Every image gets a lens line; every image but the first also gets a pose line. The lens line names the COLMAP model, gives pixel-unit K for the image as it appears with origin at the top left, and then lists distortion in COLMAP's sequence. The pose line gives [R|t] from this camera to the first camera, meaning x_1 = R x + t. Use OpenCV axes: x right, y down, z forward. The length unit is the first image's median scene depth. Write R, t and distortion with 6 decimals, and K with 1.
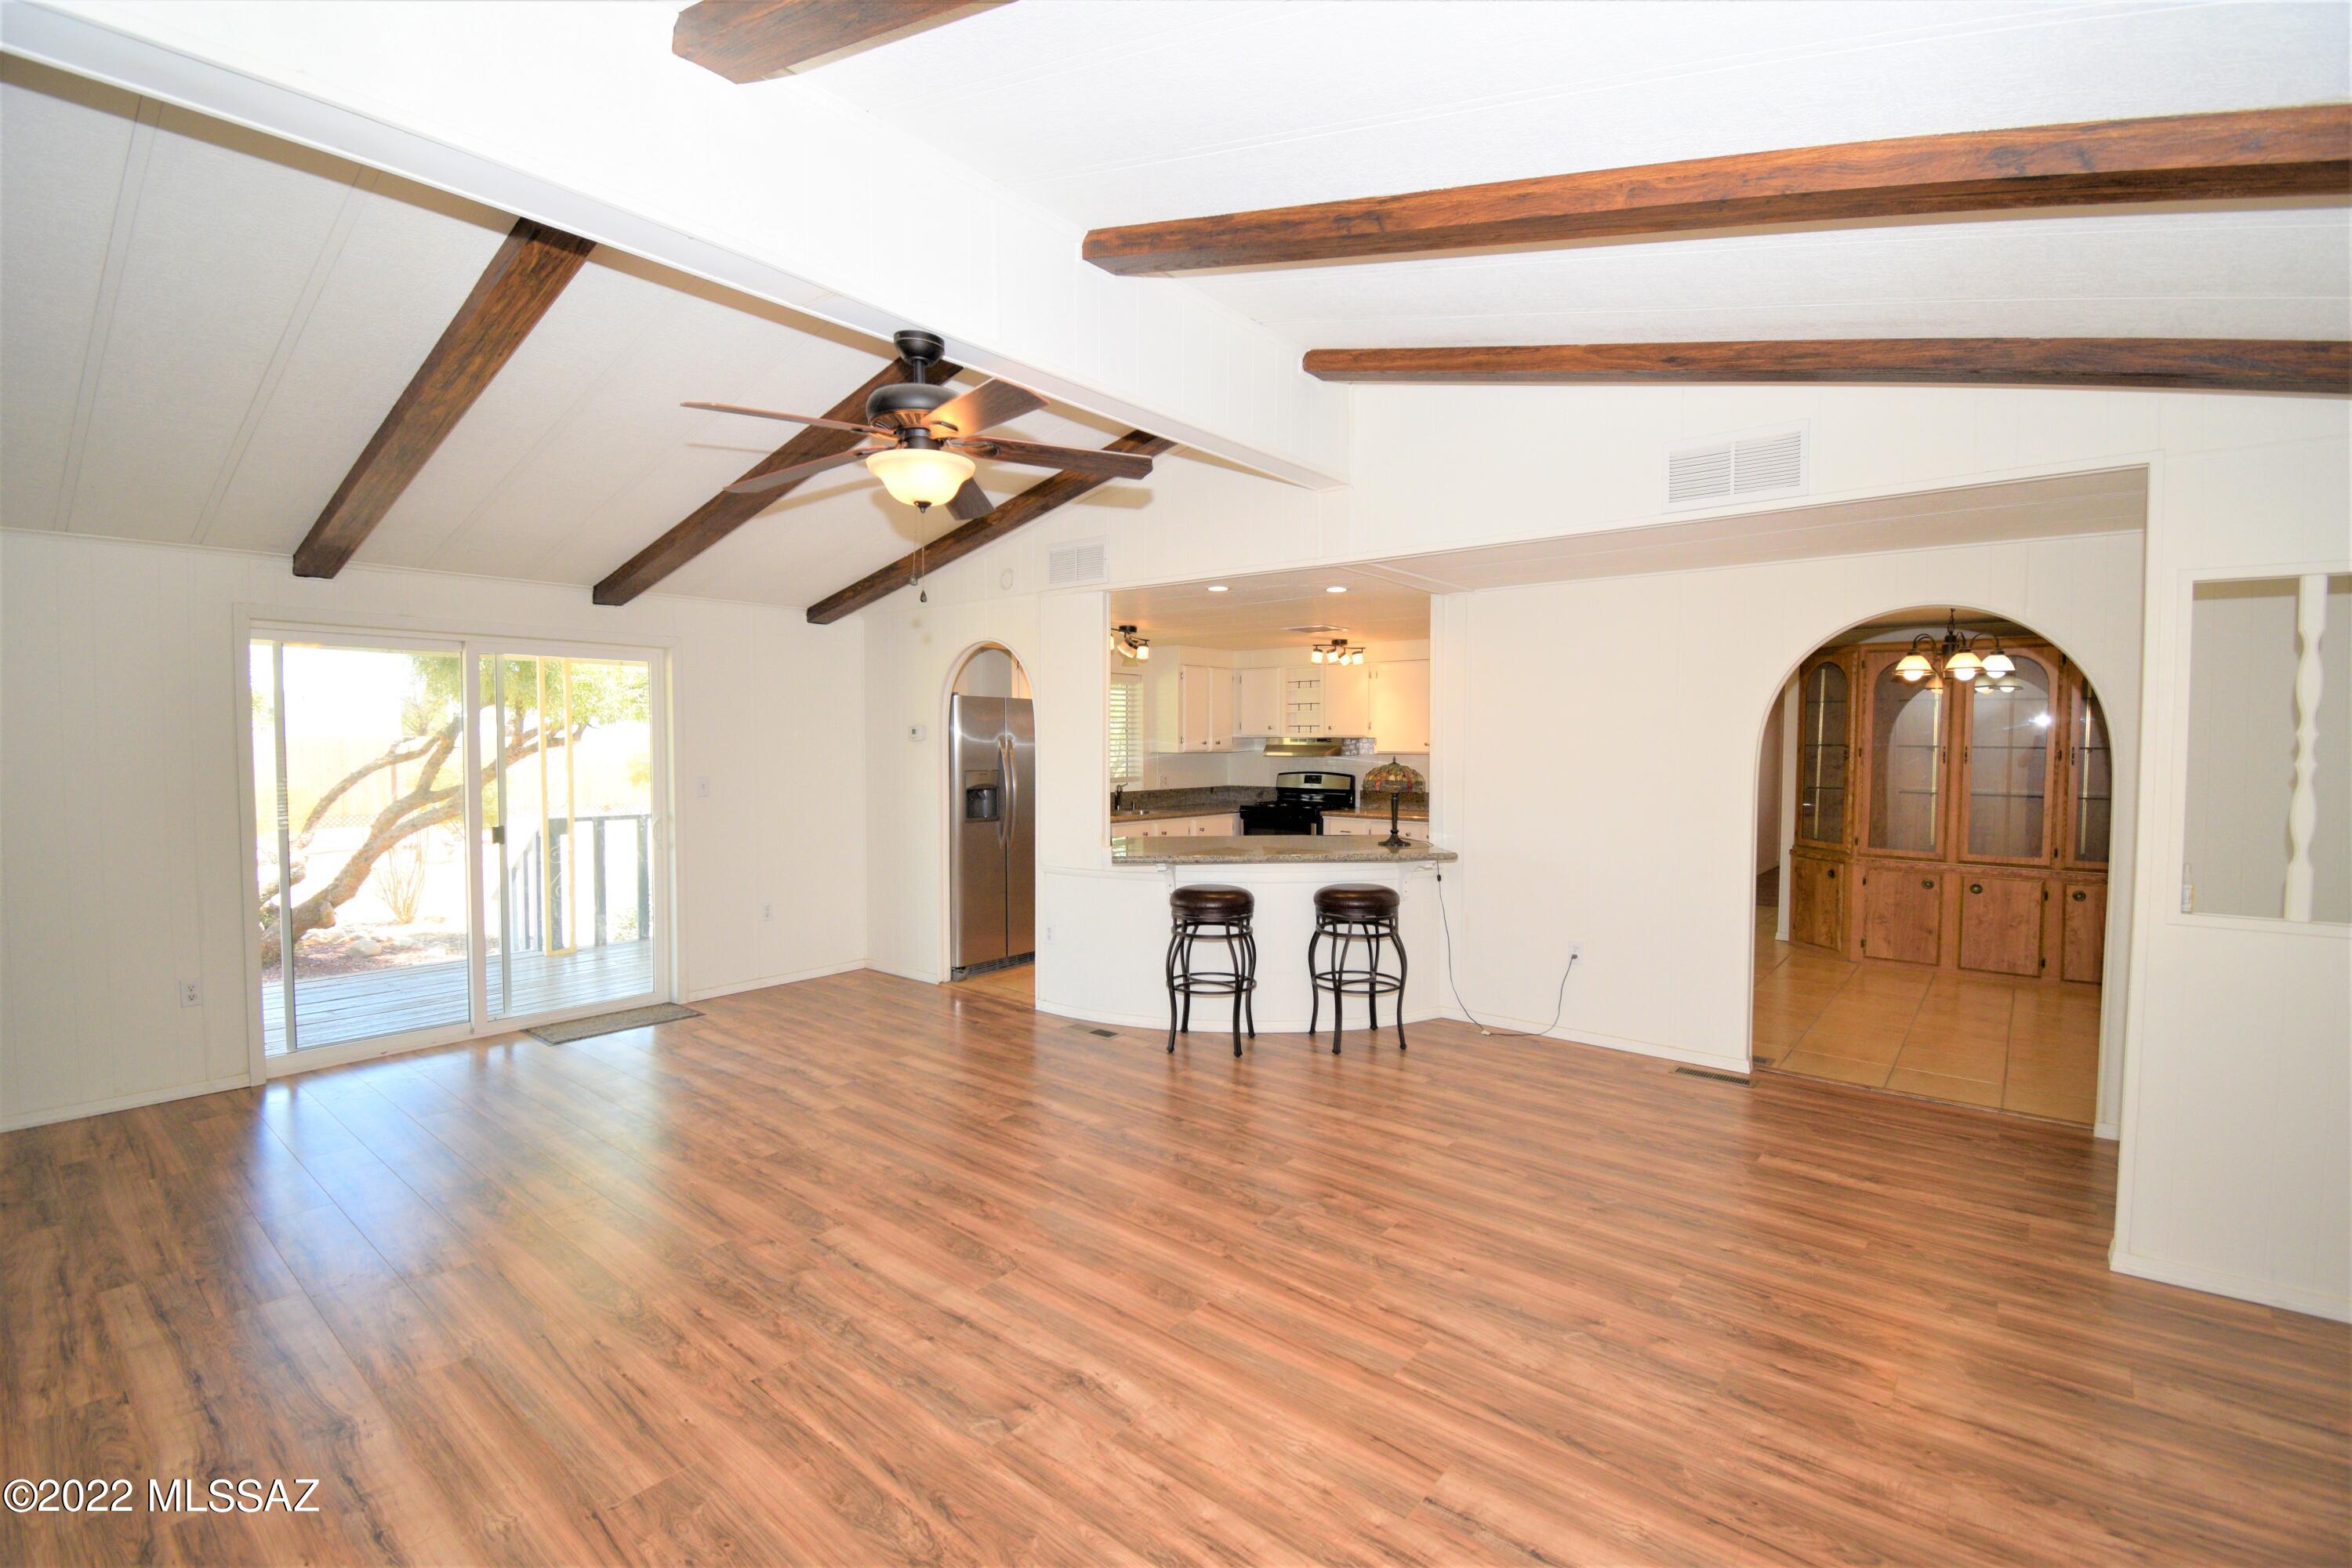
lens RADIAL K [[1041.6, 0, 1184.3], [0, 1041.6, 783.2], [0, 0, 1]] dist [0.027017, -0.032777]
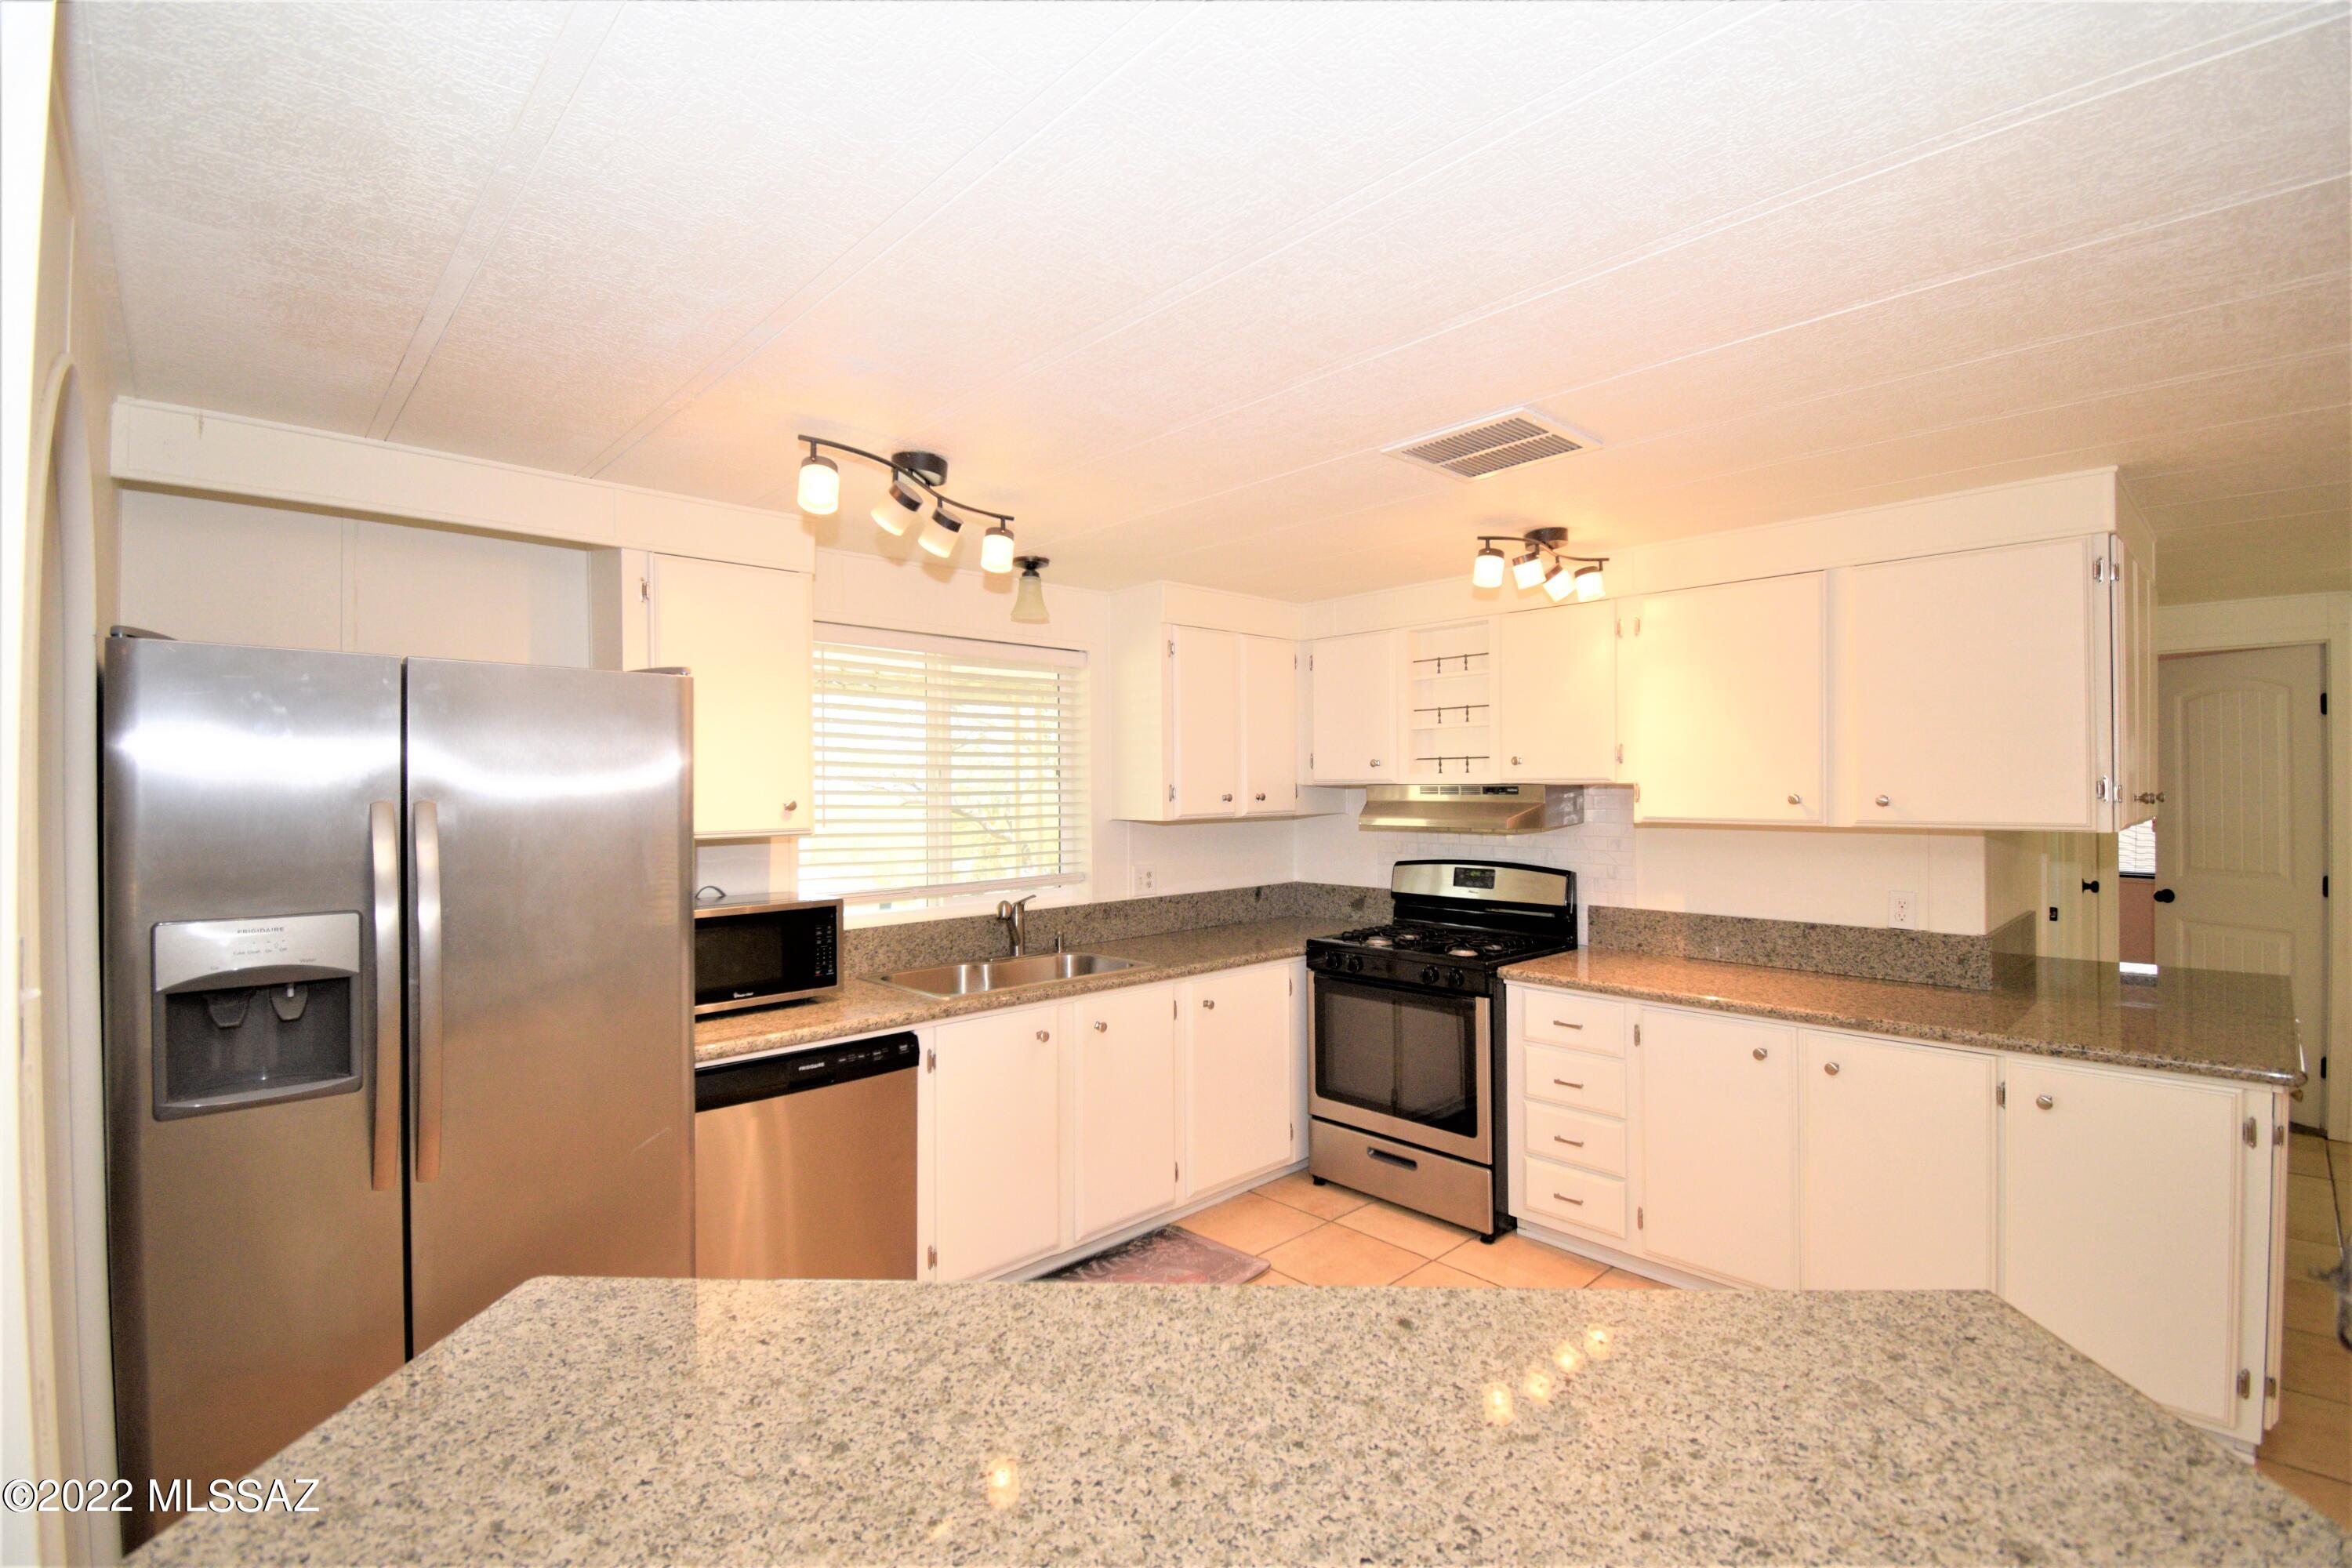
lens RADIAL K [[1041.6, 0, 1184.3], [0, 1041.6, 783.2], [0, 0, 1]] dist [0.027017, -0.032777]
pose [[0.991494, -0.006645, -0.129986, 0.068983], [0.000366, 0.998834, -0.048270, -0.026831], [0.130156, 0.047812, 0.990340, 0.632629]]
